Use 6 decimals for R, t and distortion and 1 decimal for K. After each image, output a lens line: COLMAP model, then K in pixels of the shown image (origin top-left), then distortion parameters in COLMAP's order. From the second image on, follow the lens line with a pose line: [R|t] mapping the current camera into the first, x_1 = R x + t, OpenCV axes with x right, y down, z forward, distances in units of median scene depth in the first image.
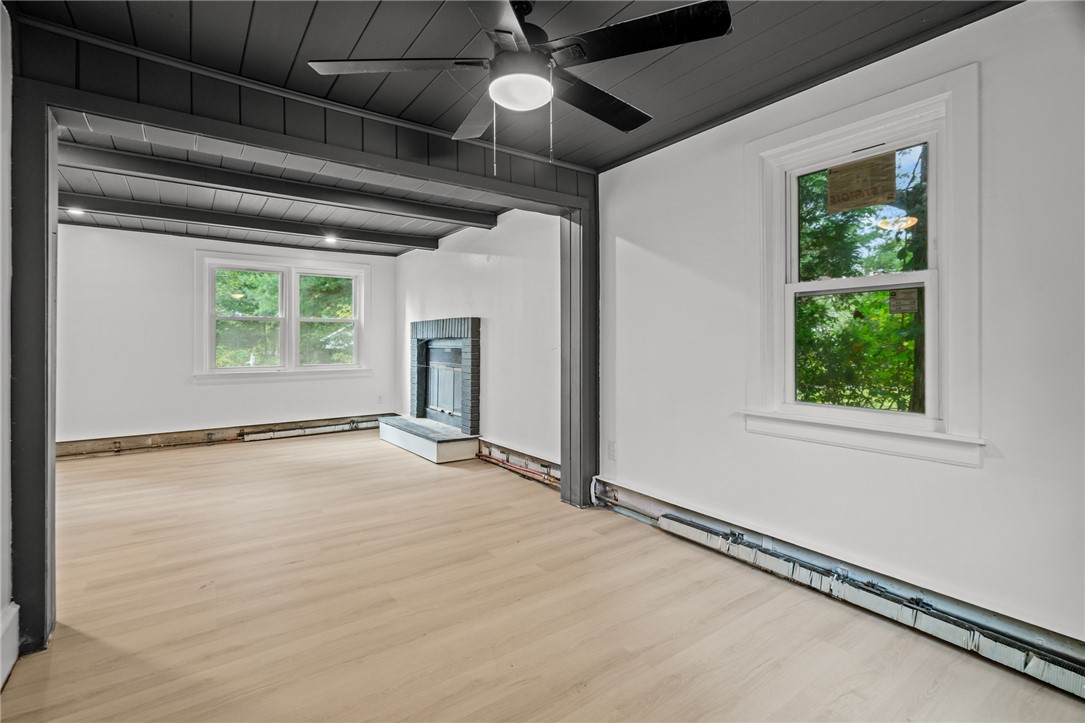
lens RADIAL K [[497.3, 0, 546.8], [0, 497.3, 334.1], [0, 0, 1]] dist [0.000486, 0.000116]
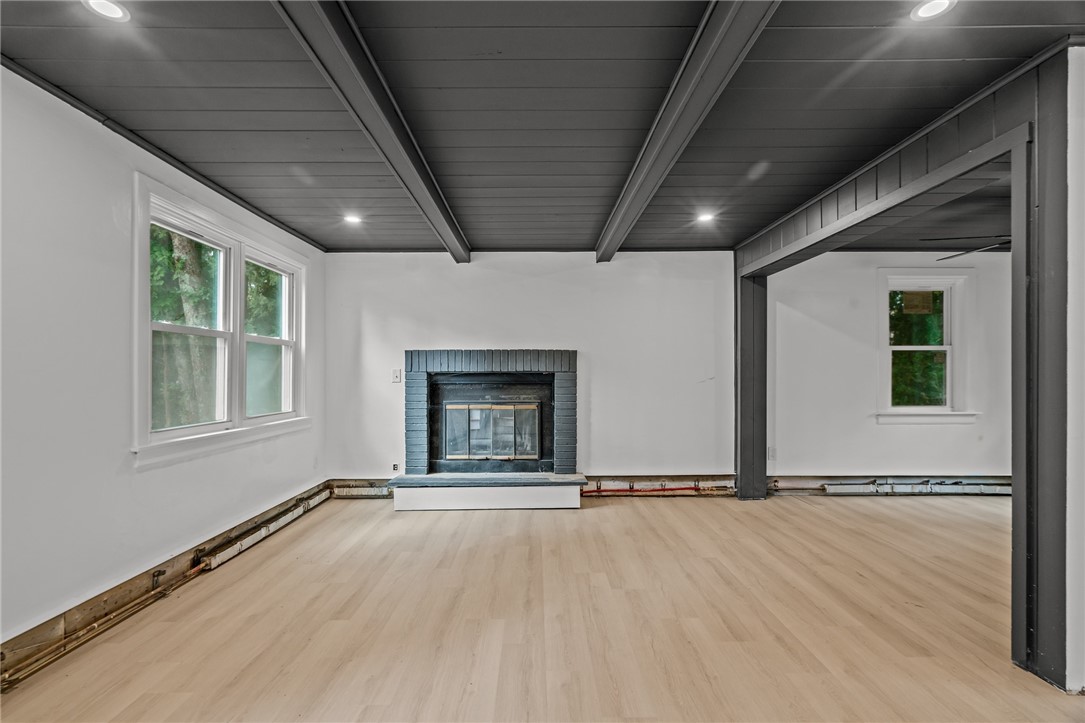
lens RADIAL K [[500.6, 0, 542.5], [0, 500.6, 361.5], [0, 0, 1]] dist [0.003586, 0.000415]
pose [[0.585136, 0.019643, 0.810698, -1.501937], [-0.010425, 0.999806, -0.016700, 0.006646], [-0.810868, 0.001321, 0.585227, 0.749831]]
